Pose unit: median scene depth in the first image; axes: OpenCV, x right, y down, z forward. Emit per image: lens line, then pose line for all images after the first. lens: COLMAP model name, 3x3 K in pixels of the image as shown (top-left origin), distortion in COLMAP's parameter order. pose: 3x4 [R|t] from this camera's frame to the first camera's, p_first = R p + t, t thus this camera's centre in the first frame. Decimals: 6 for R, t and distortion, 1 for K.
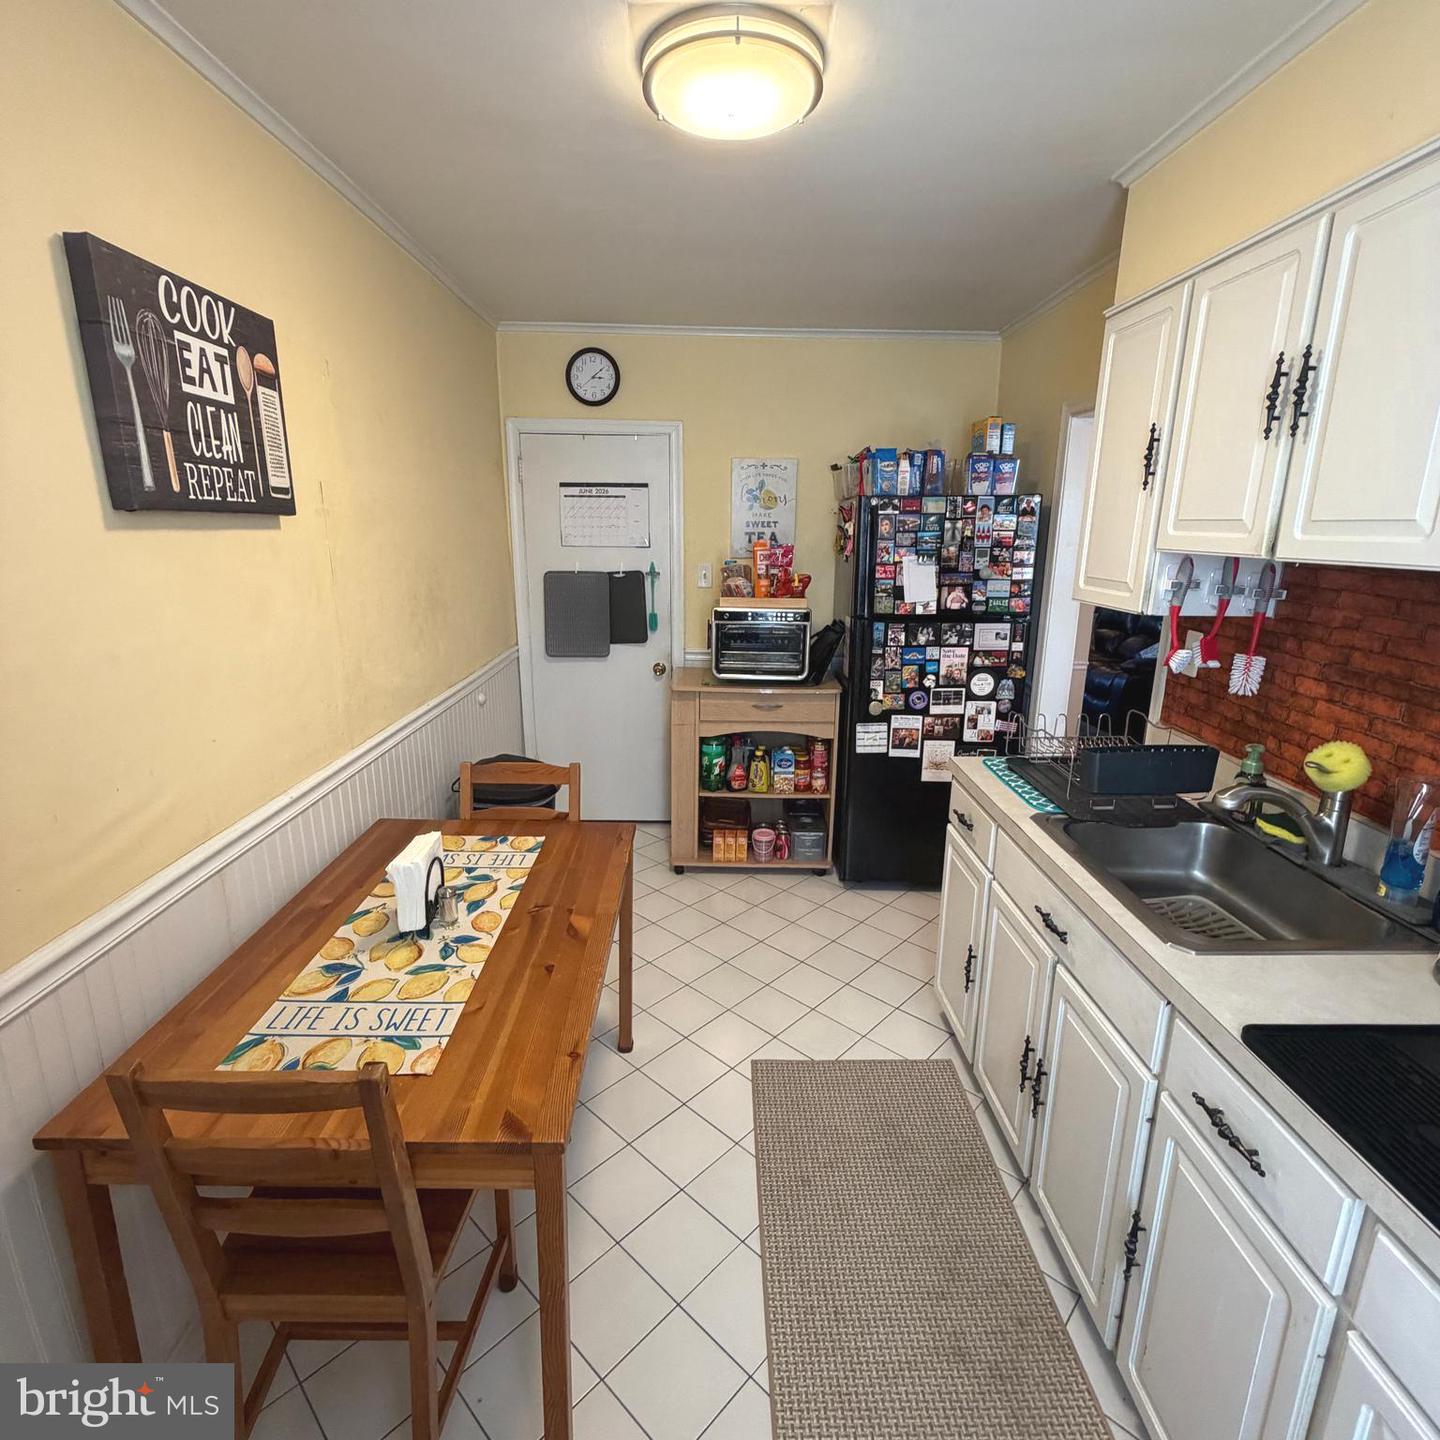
lens RADIAL K [[766.2, 0, 719.8], [0, 766.2, 714.8], [0, 0, 1]] dist [-0.001097, 0.000815]
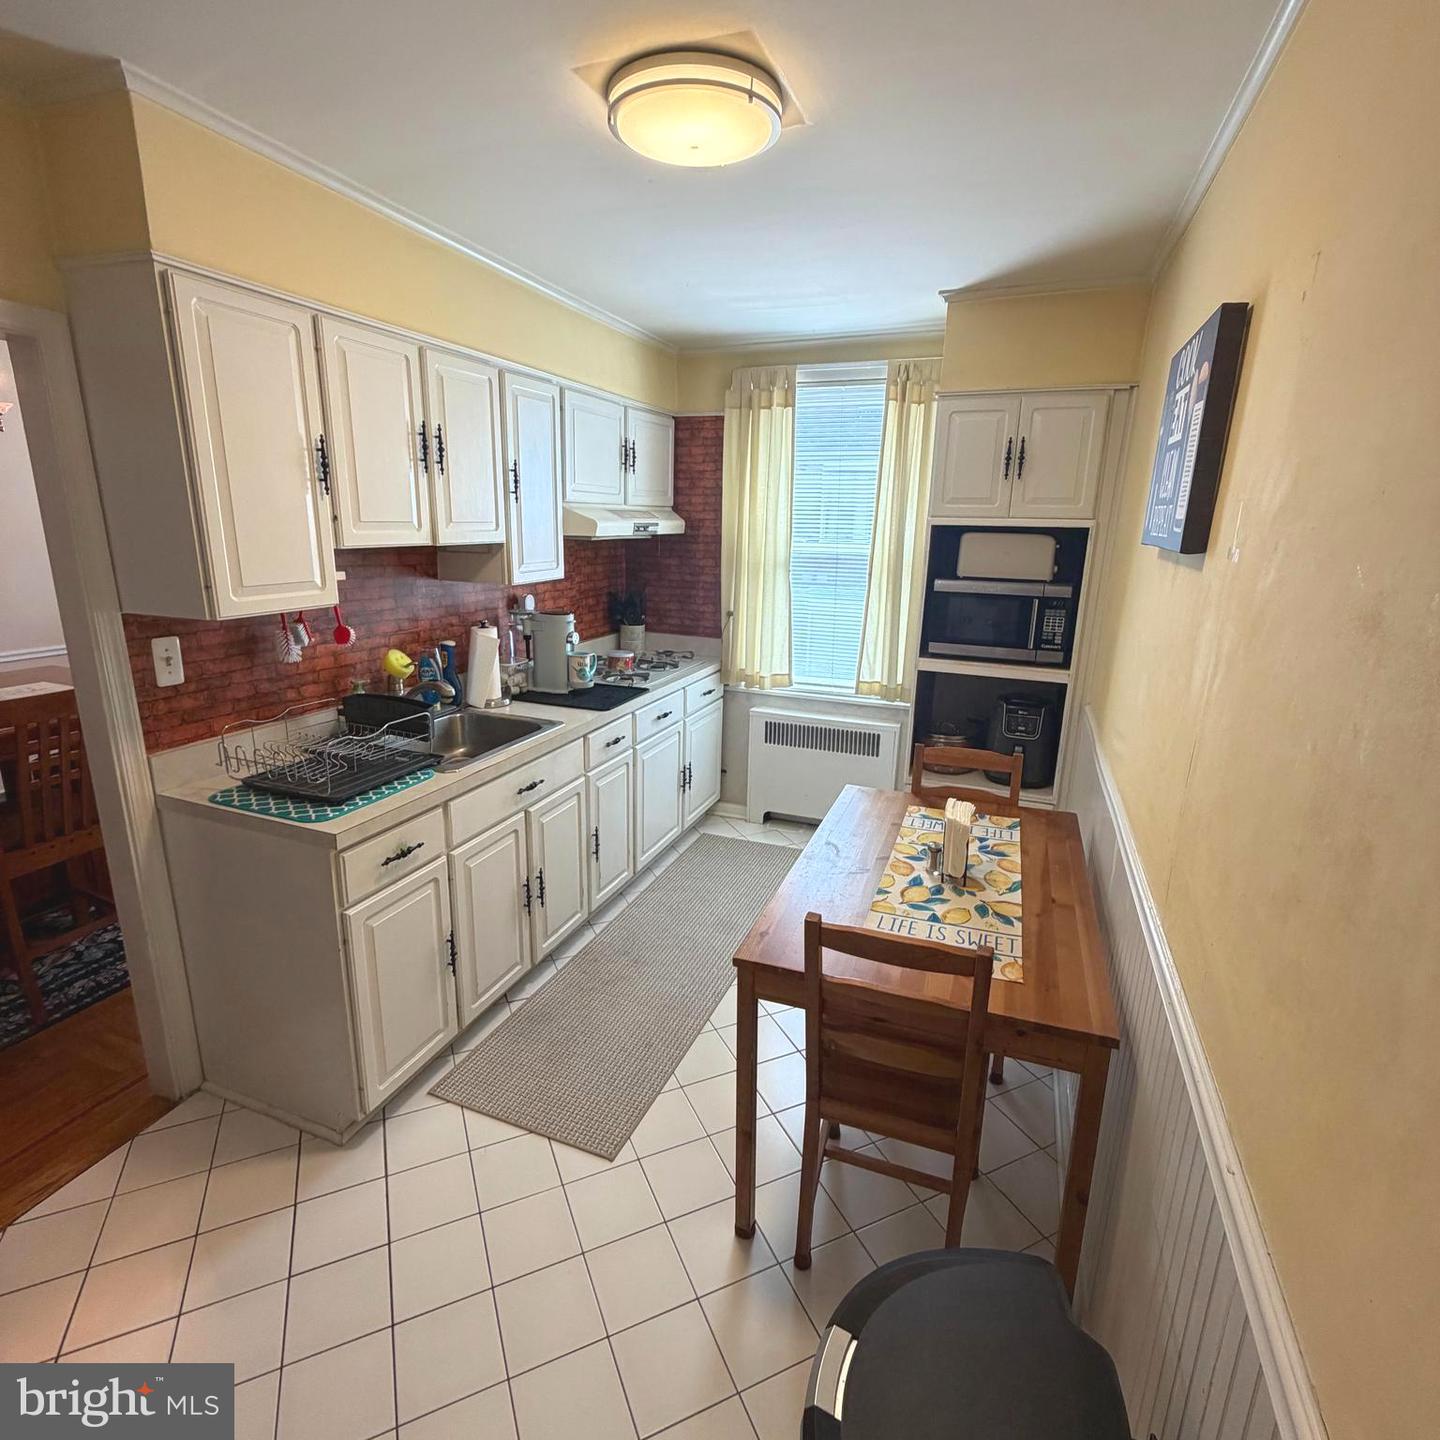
lens RADIAL K [[766.2, 0, 721.1], [0, 766.2, 713.4], [0, 0, 1]] dist [-0.001097, 0.000815]
pose [[-0.927682, -0.122565, 0.352680, -0.445925], [0.062119, 0.880755, 0.469480, -0.552335], [-0.368167, 0.457436, -0.809447, 2.023738]]
